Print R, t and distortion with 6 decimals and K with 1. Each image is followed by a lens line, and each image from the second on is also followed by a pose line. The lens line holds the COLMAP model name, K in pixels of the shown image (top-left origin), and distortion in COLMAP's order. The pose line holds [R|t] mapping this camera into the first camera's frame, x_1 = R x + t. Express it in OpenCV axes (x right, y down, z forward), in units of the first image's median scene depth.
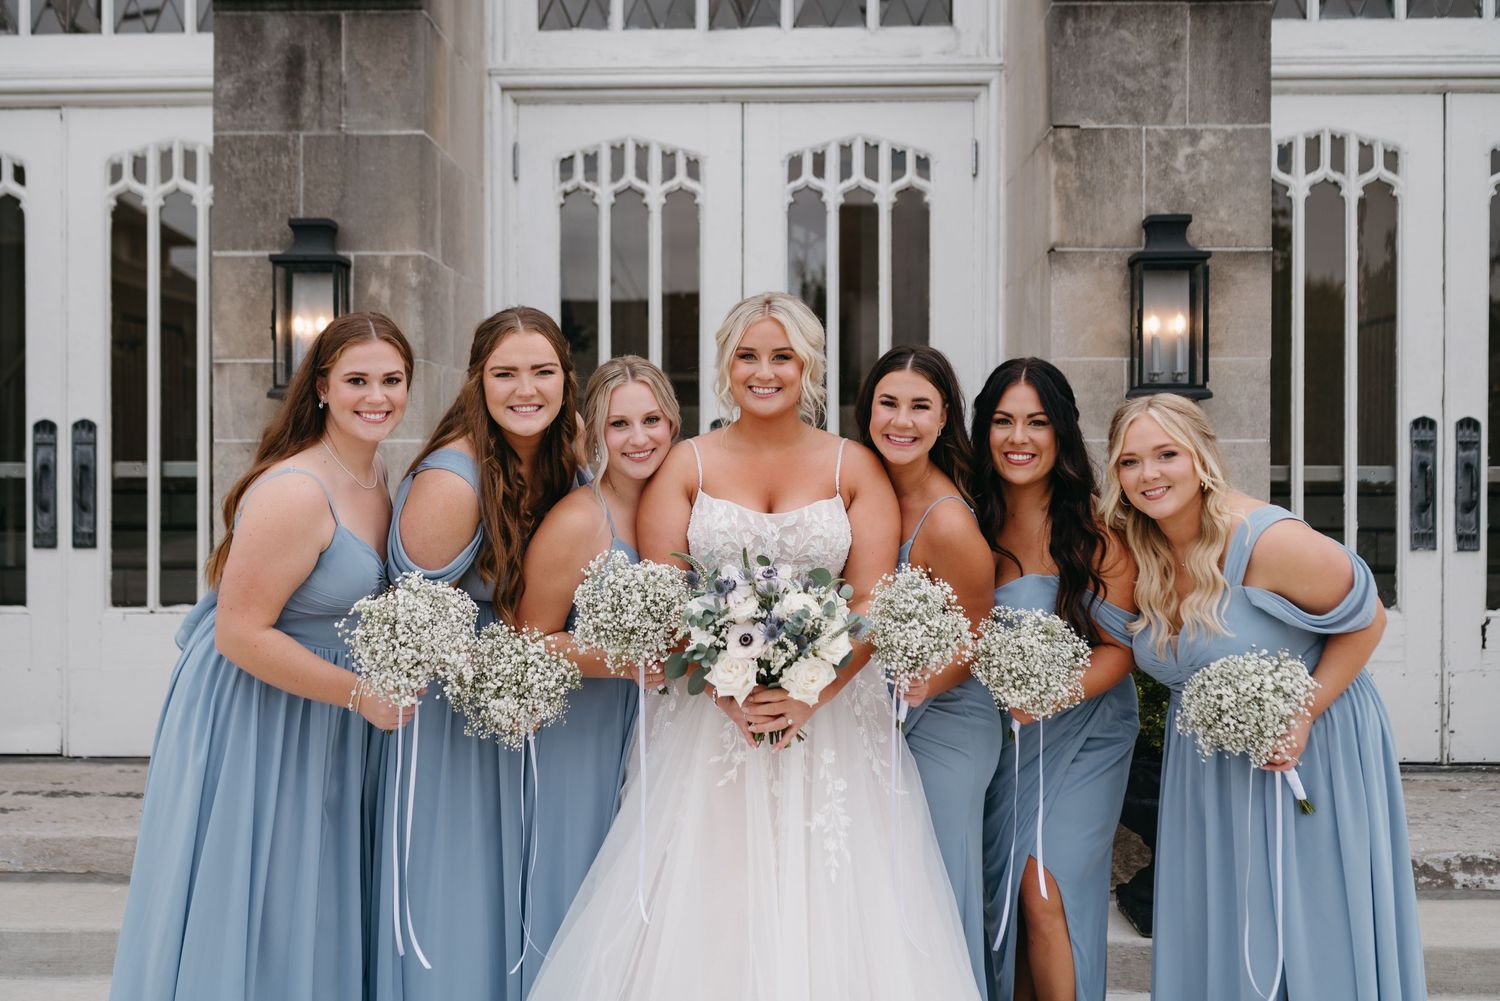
lens RADIAL K [[1486.3, 0, 729.8], [0, 1486.3, 473.7], [0, 0, 1]] dist [-0.009131, 0.000000]
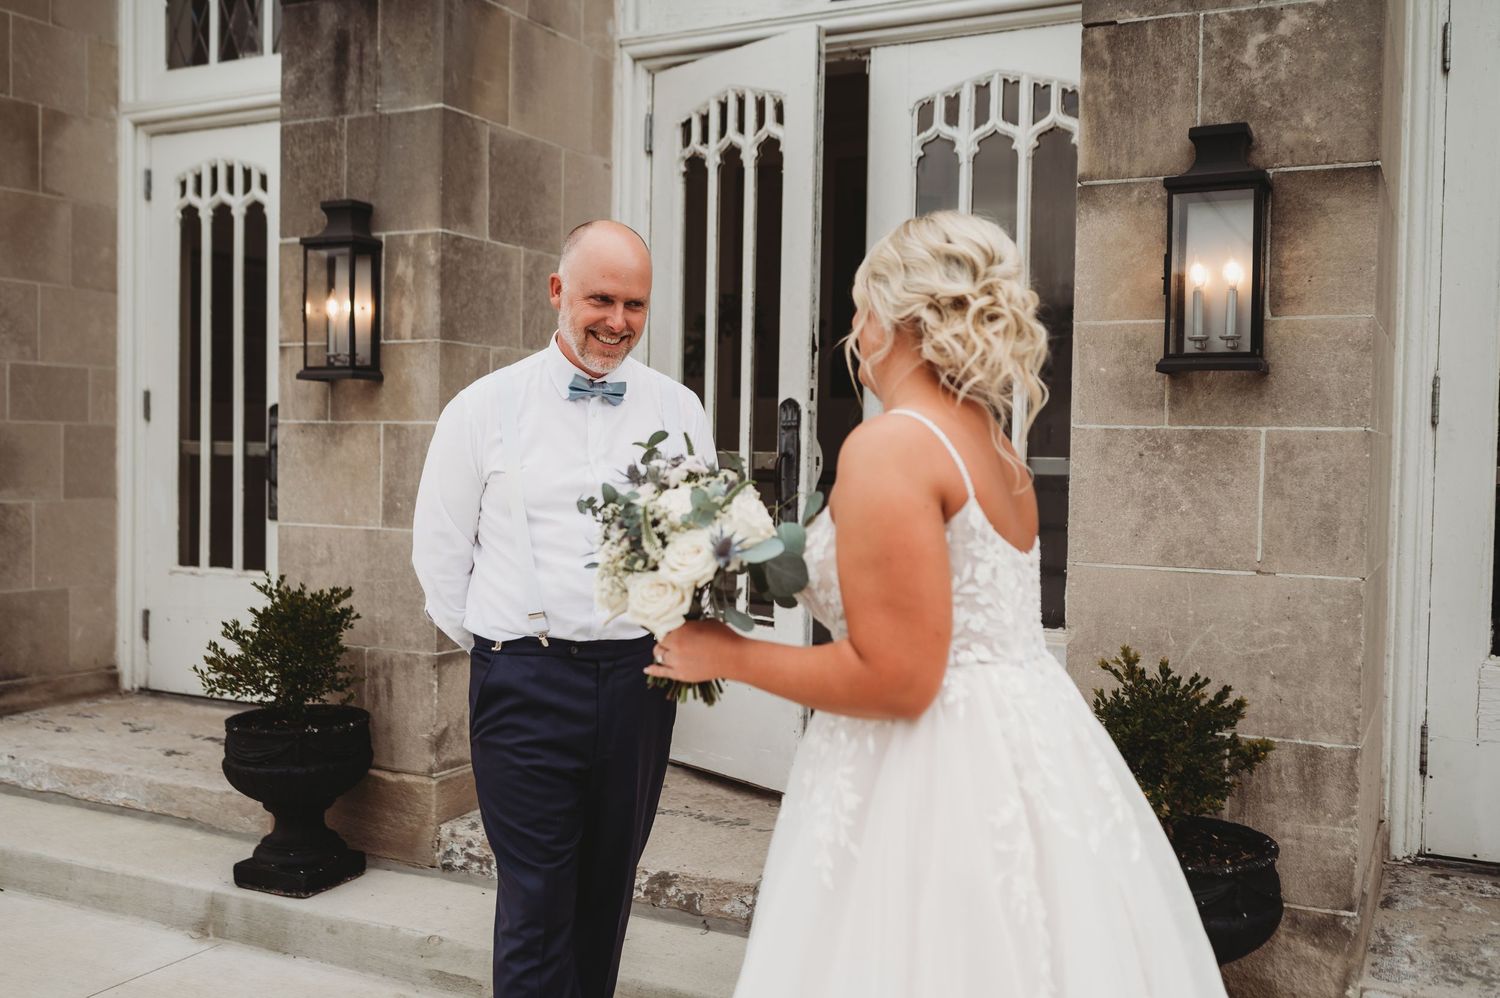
lens RADIAL K [[1395.5, 0, 761.1], [0, 1395.5, 495.9], [0, 0, 1]] dist [-0.009983, 0.000000]
pose [[0.909615, 0.027596, -0.414536, 0.367905], [-0.018604, 0.999496, 0.025715, -0.001551], [0.415036, -0.015679, 0.909670, 0.251918]]
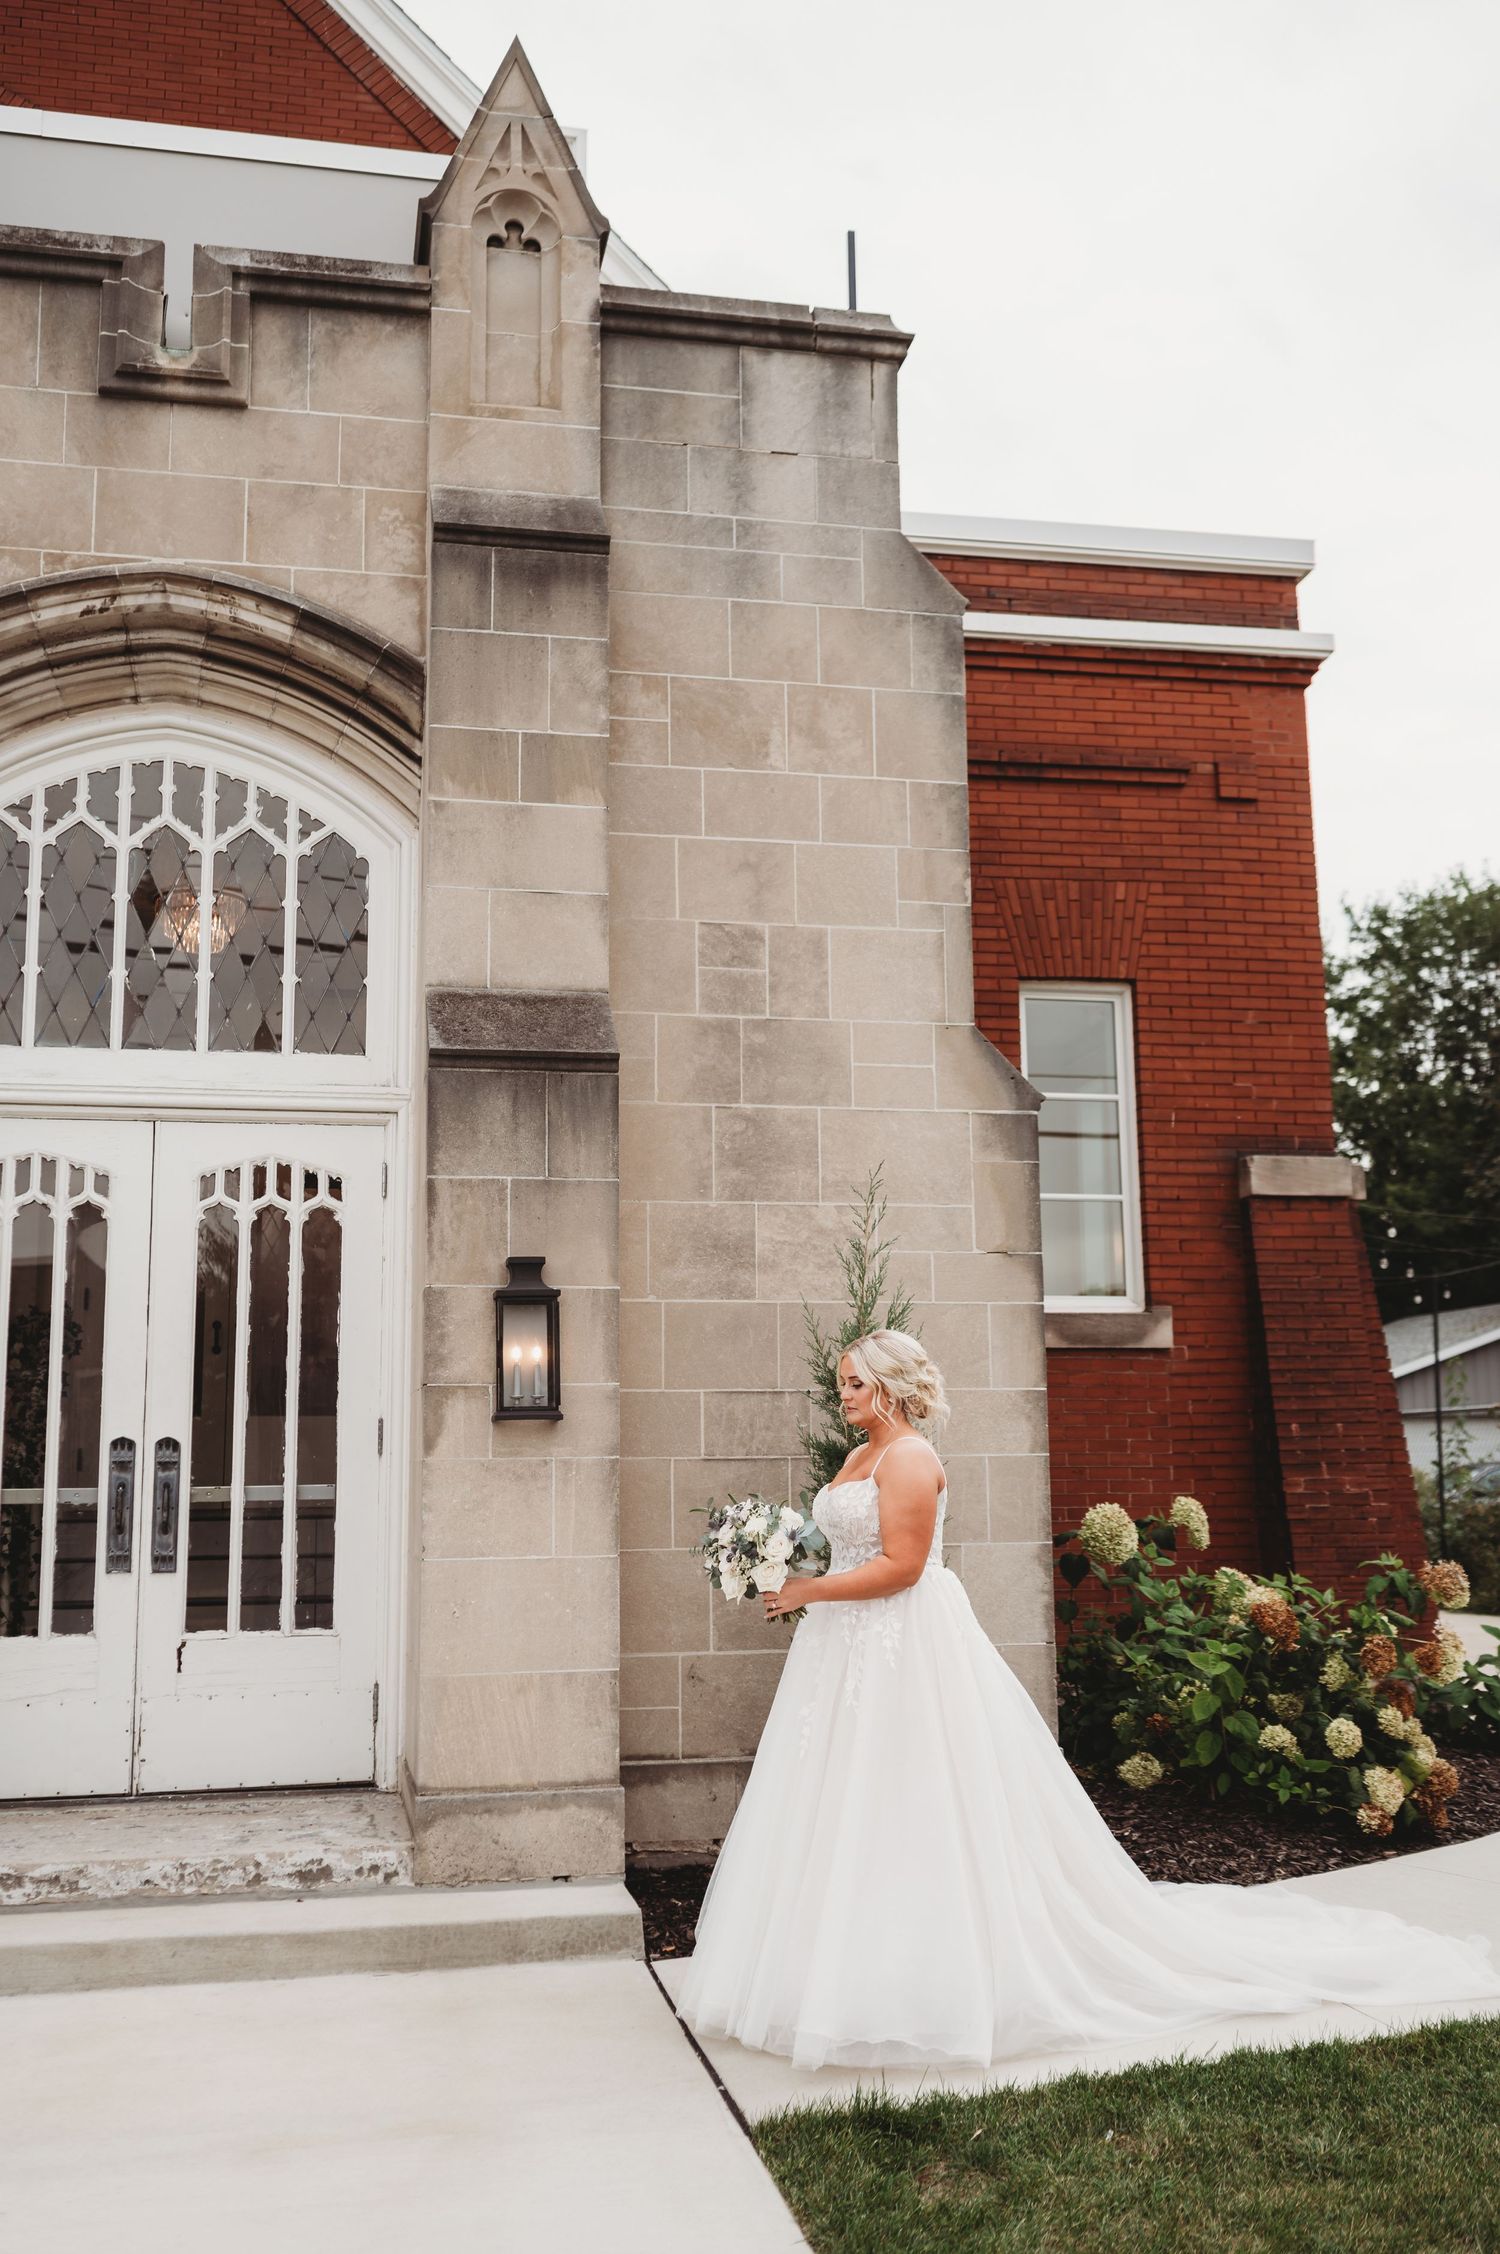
lens RADIAL K [[2096.9, 0, 720.5], [0, 2096.9, 1134.1], [0, 0, 1]] dist [-0.009983, 0.000000]
pose [[0.969033, 0.026169, 0.245539, 0.602416], [0.016626, 0.985198, -0.170614, 0.009394], [-0.246369, 0.169413, 0.954254, -0.582058]]
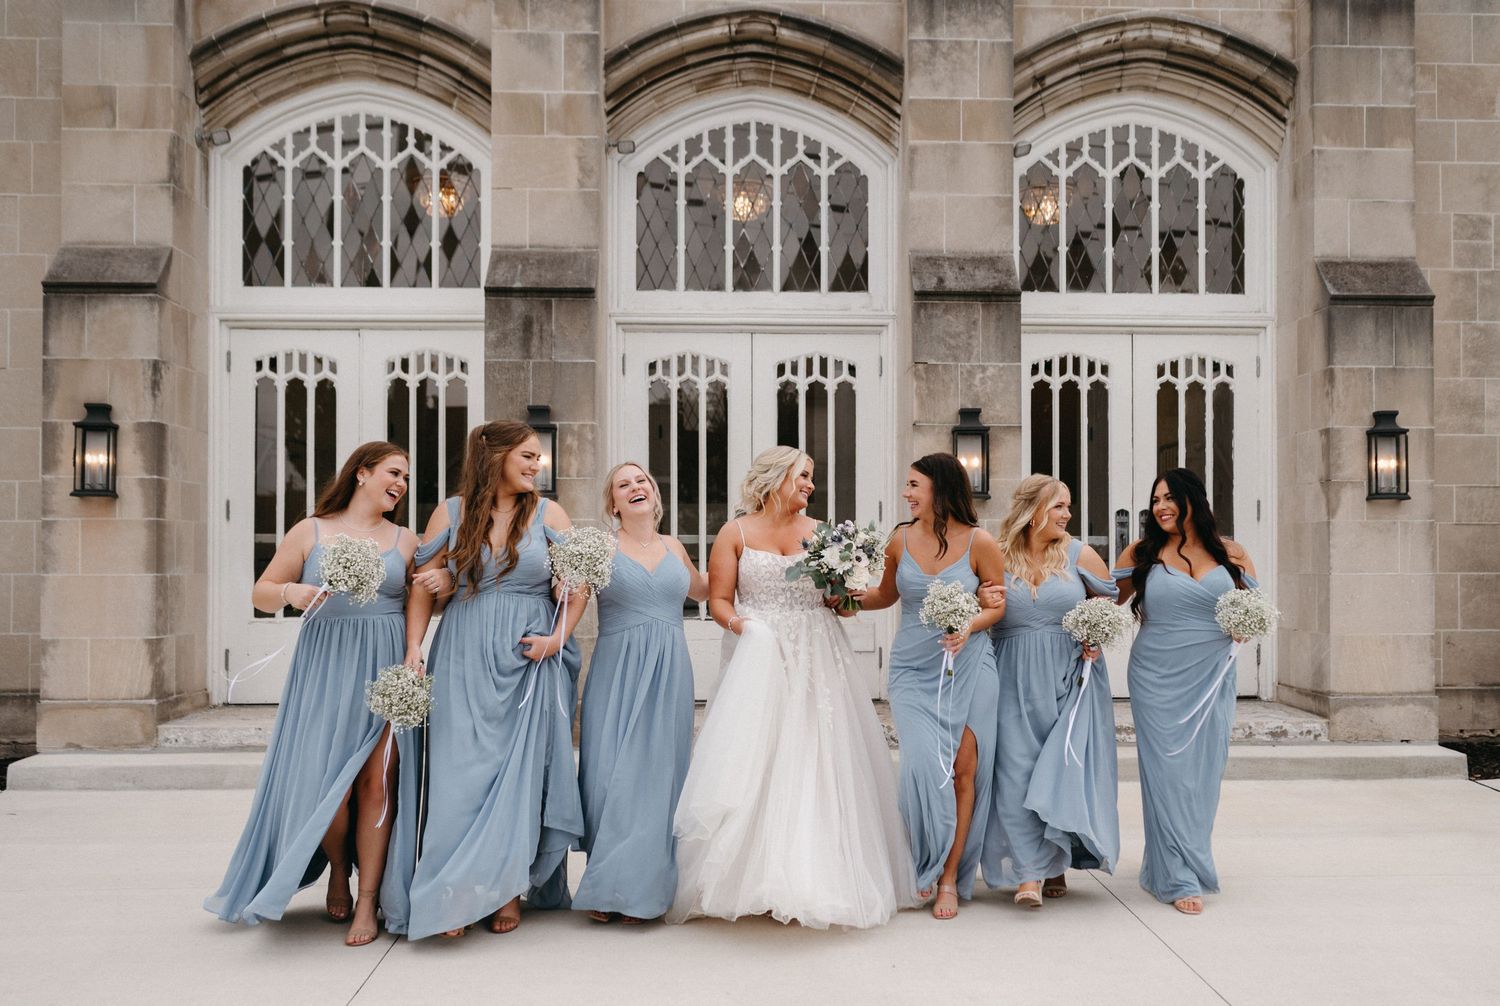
lens RADIAL K [[1515.2, 0, 815.4], [0, 1515.2, 539.2], [0, 0, 1]] dist [-0.009747, 0.000000]
pose [[0.995665, 0.000489, 0.093015, -0.103108], [0.001721, 0.999718, -0.023676, 0.050865], [-0.093000, 0.023734, 0.995383, -0.994898]]
